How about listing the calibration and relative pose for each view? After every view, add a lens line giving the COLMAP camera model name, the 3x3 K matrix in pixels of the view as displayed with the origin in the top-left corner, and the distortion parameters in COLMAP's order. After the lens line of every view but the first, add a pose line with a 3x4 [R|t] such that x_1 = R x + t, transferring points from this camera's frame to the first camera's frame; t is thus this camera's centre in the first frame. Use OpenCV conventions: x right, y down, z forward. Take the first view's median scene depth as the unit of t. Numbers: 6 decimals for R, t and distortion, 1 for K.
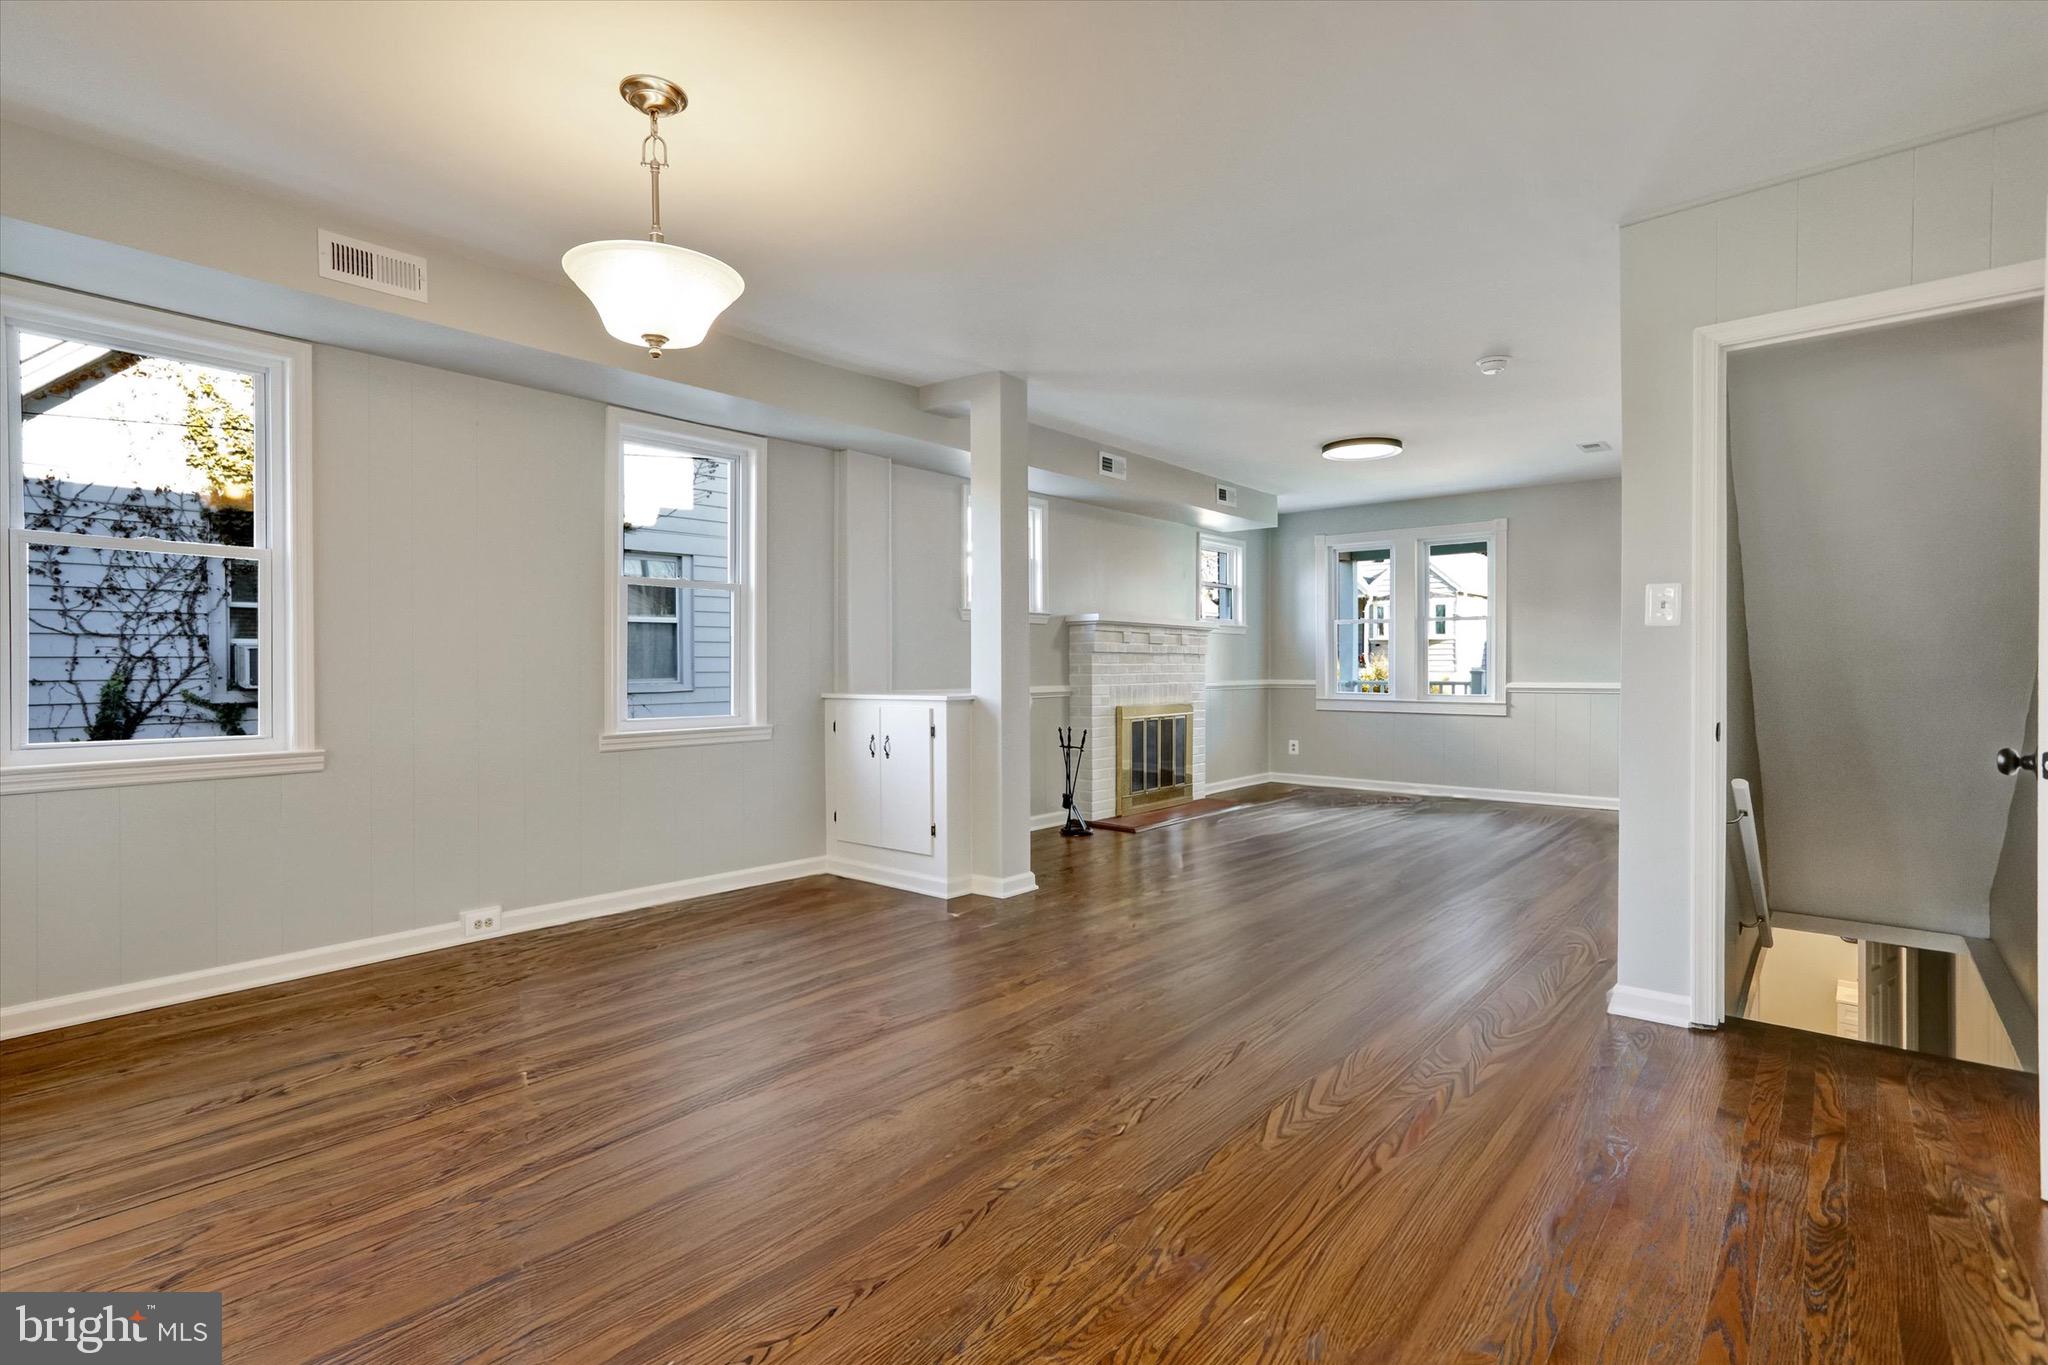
lens RADIAL K [[993.2, 0, 957.4], [0, 993.2, 668.7], [0, 0, 1]] dist [-0.000450, 0.020823]
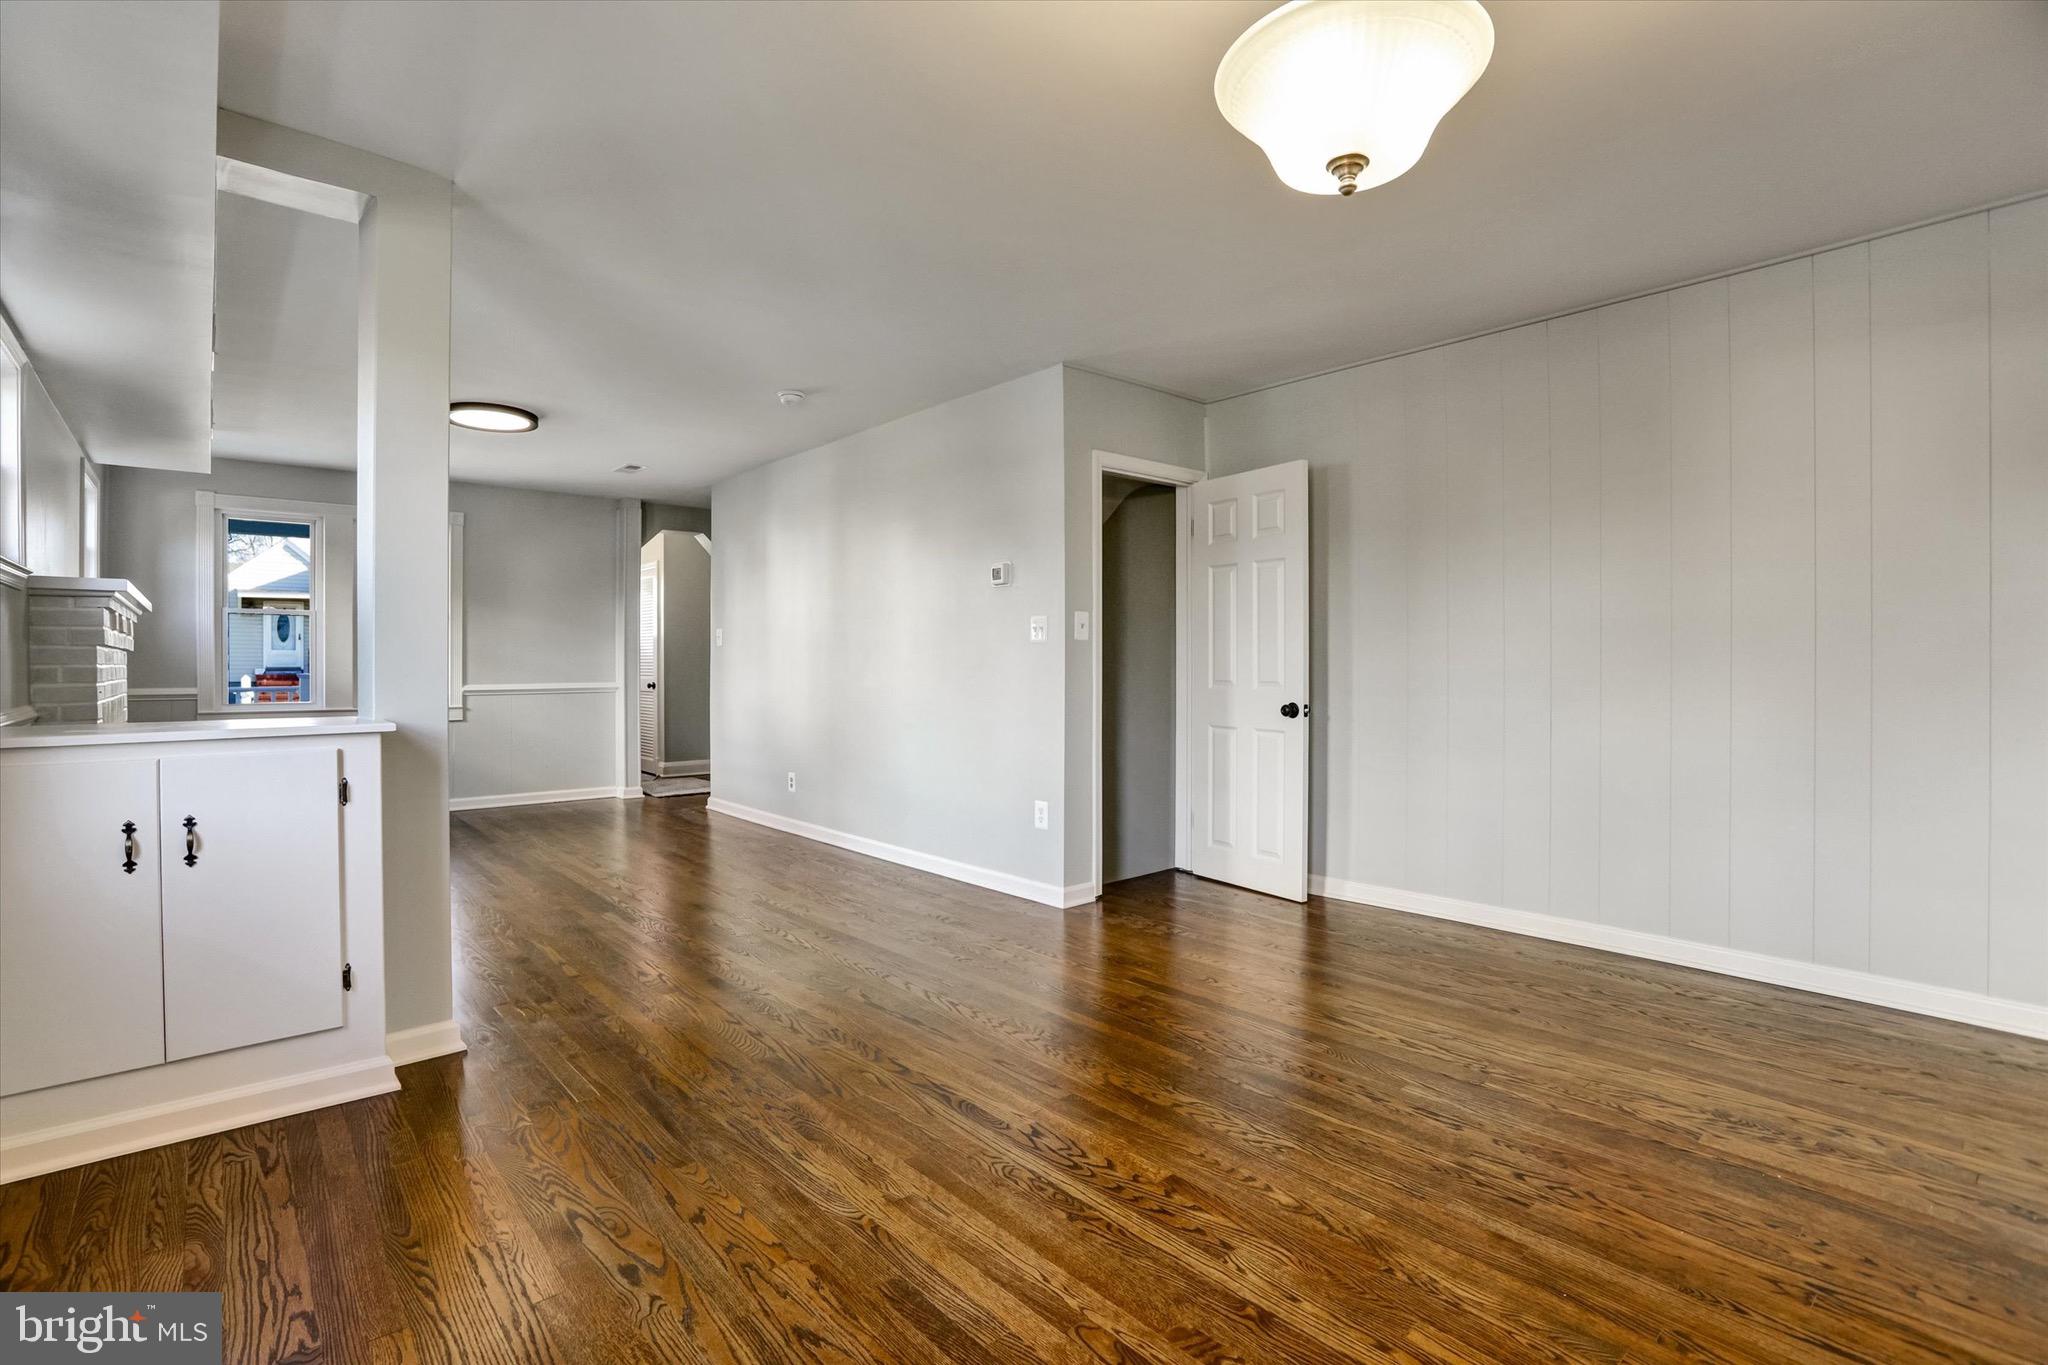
lens RADIAL K [[964.4, 0, 1023.0], [0, 964.4, 673.1], [0, 0, 1]] dist [-0.048561, 0.041714]
pose [[0.127294, -0.008476, 0.991829, -0.482318], [0.006685, 0.999948, 0.007687, -0.002325], [-0.991843, 0.005652, 0.127344, 0.574283]]
